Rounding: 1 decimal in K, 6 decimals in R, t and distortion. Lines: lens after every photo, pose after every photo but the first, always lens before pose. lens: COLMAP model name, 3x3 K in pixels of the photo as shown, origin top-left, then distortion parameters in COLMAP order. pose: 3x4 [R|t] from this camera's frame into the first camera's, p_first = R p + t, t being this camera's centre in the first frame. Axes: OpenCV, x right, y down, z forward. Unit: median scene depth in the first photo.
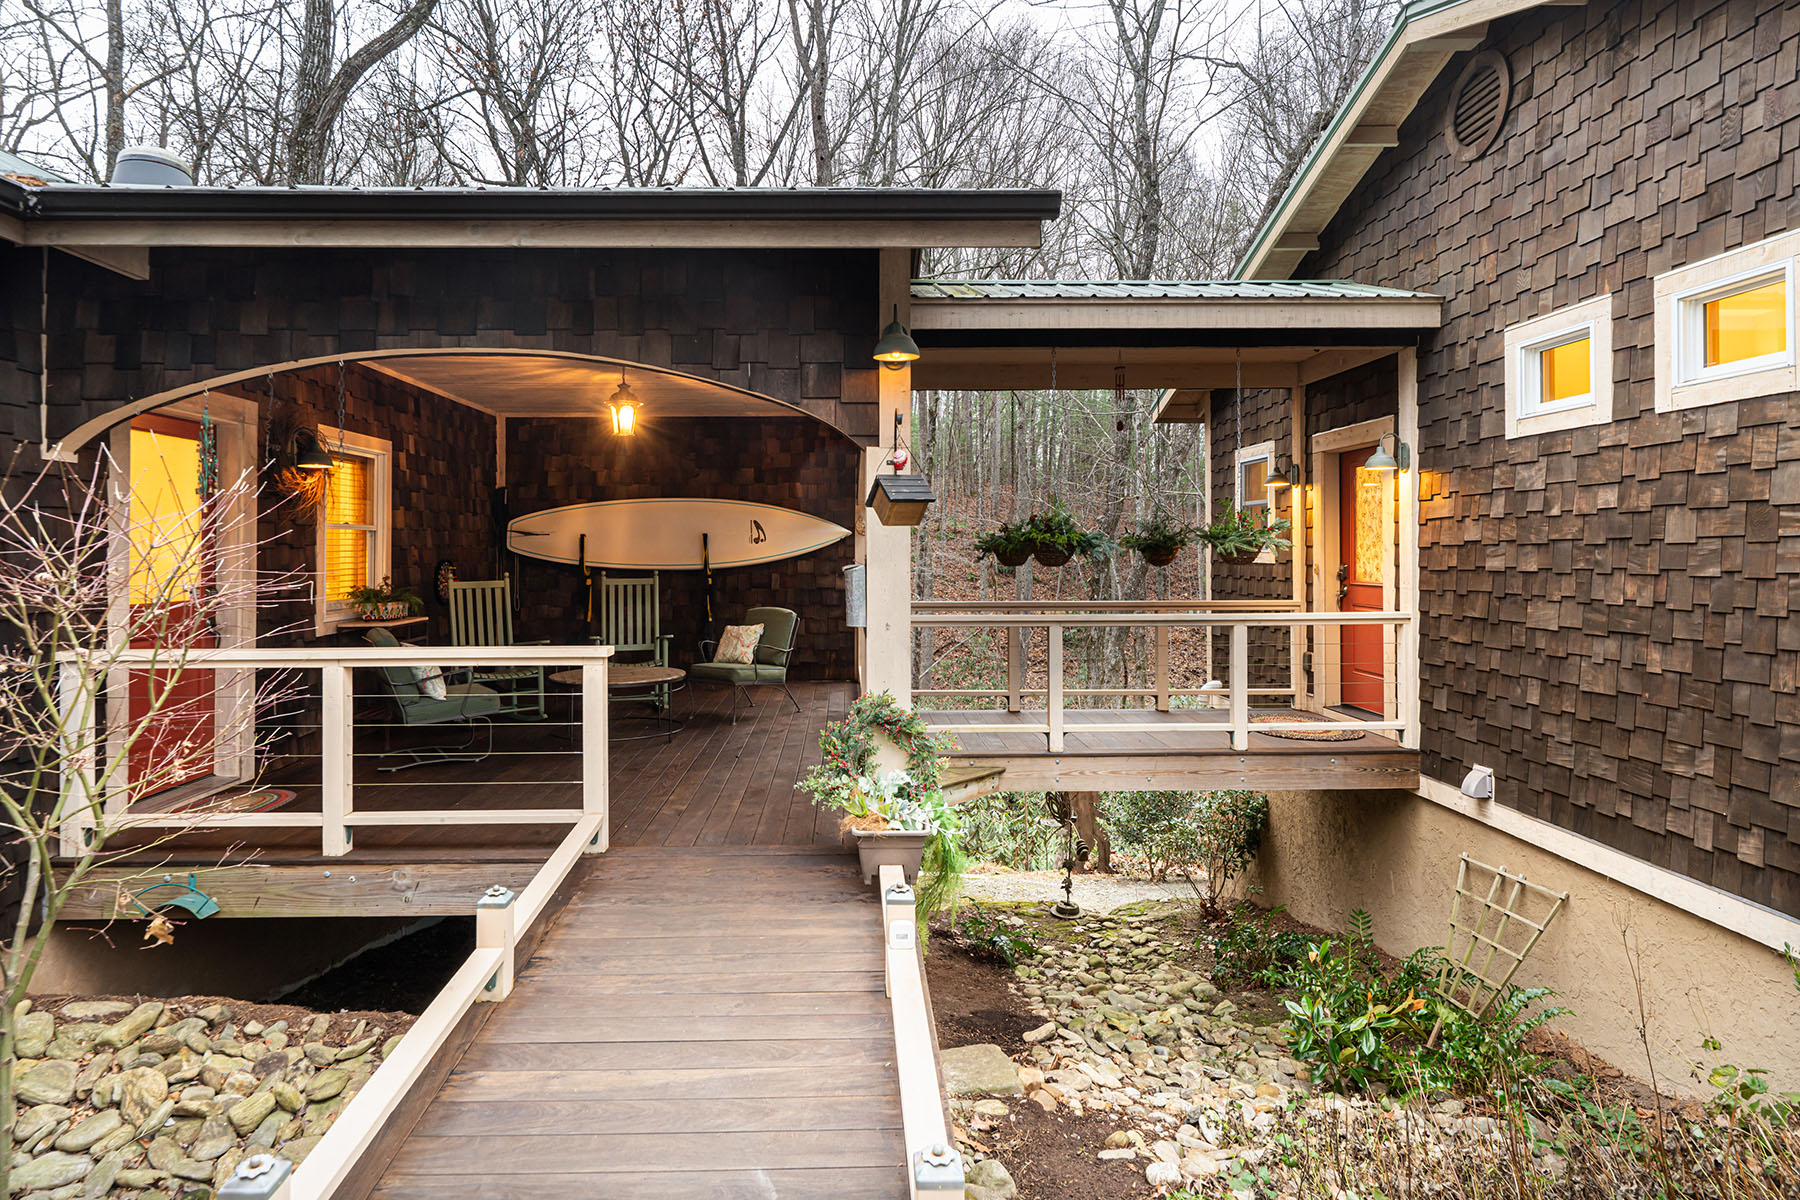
lens RADIAL K [[1001.9, 0, 867.1], [0, 1001.9, 536.8], [0, 0, 1]] dist [-0.003077, 0.000287]
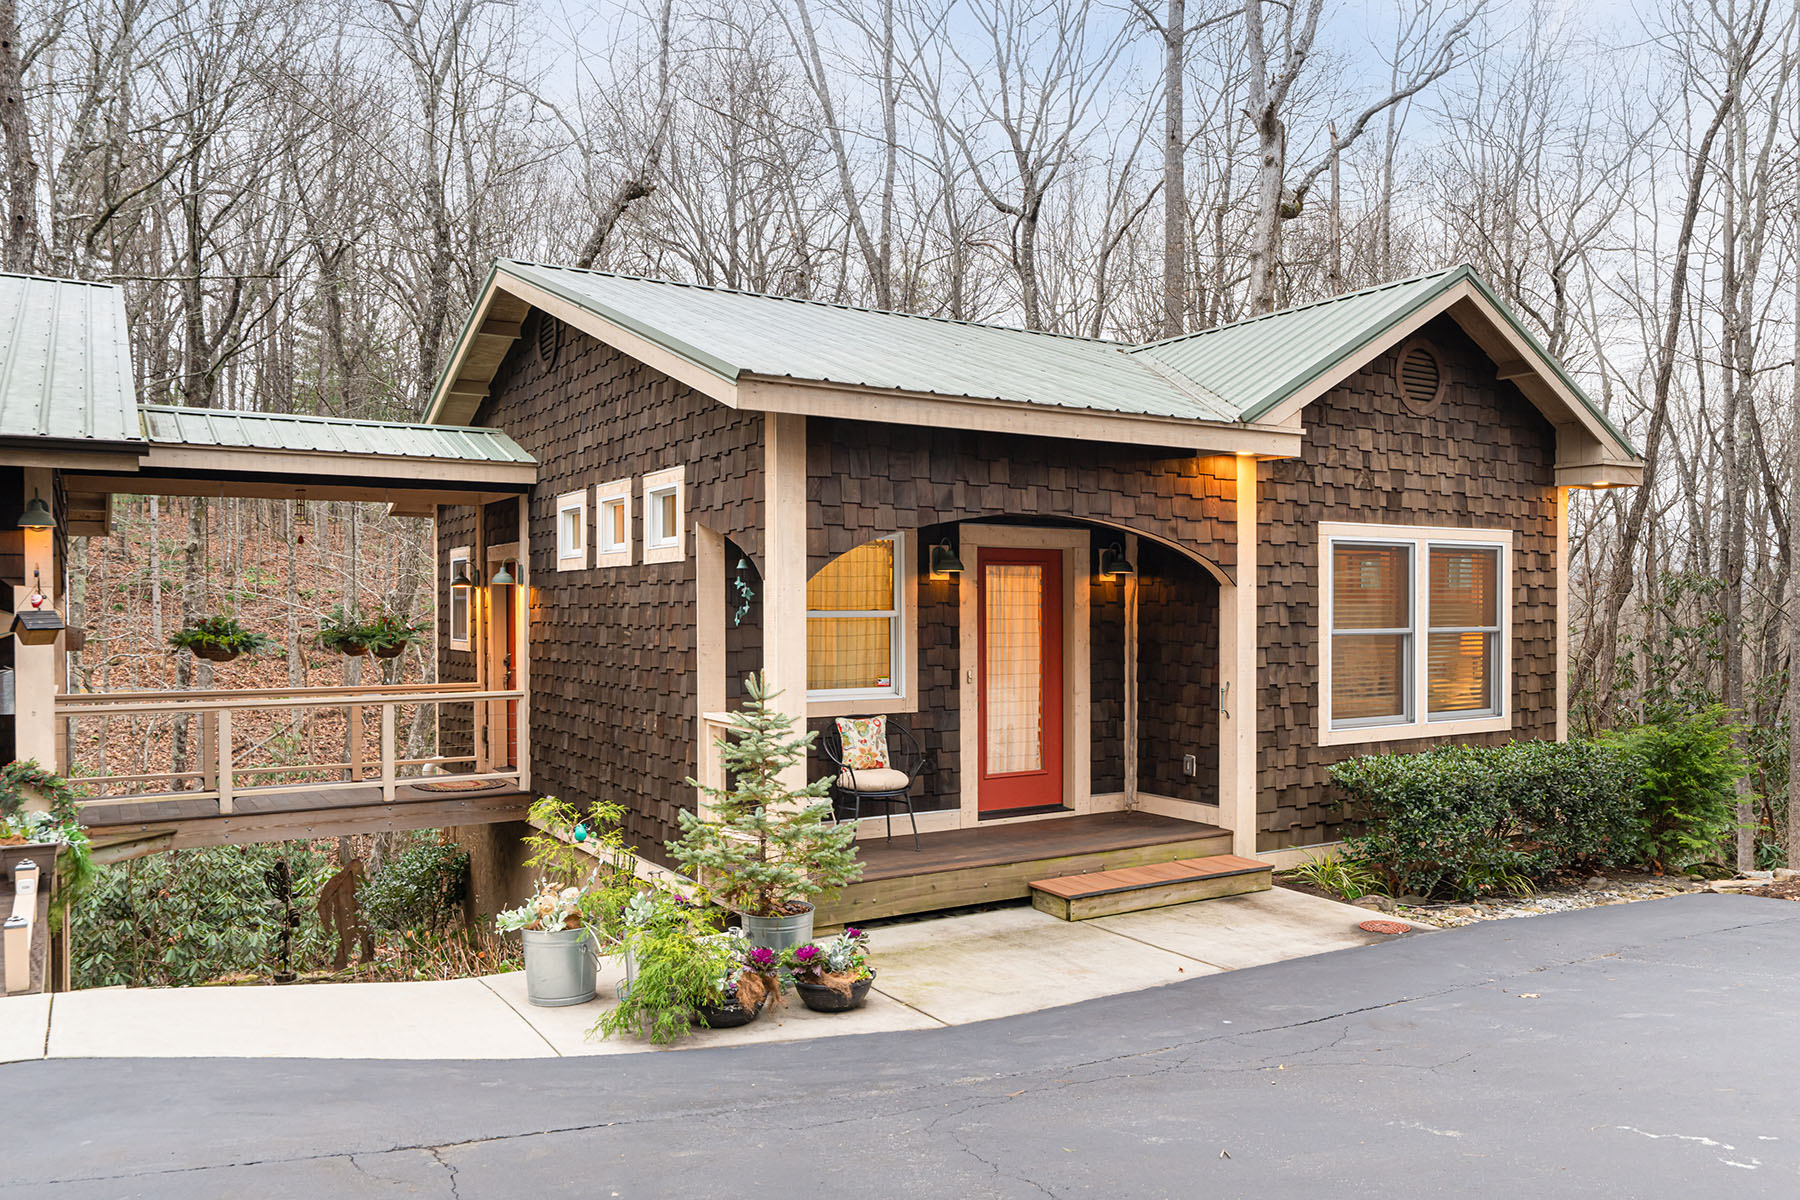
lens RADIAL K [[1364.5, 0, 981.8], [0, 1364.5, 628.6], [0, 0, 1]] dist [0.000102, -0.001167]
pose [[0.847136, -0.006226, 0.531340, 0.091126], [-0.008300, 0.999654, 0.024947, -0.061838], [-0.531312, -0.025543, 0.846791, -0.926324]]
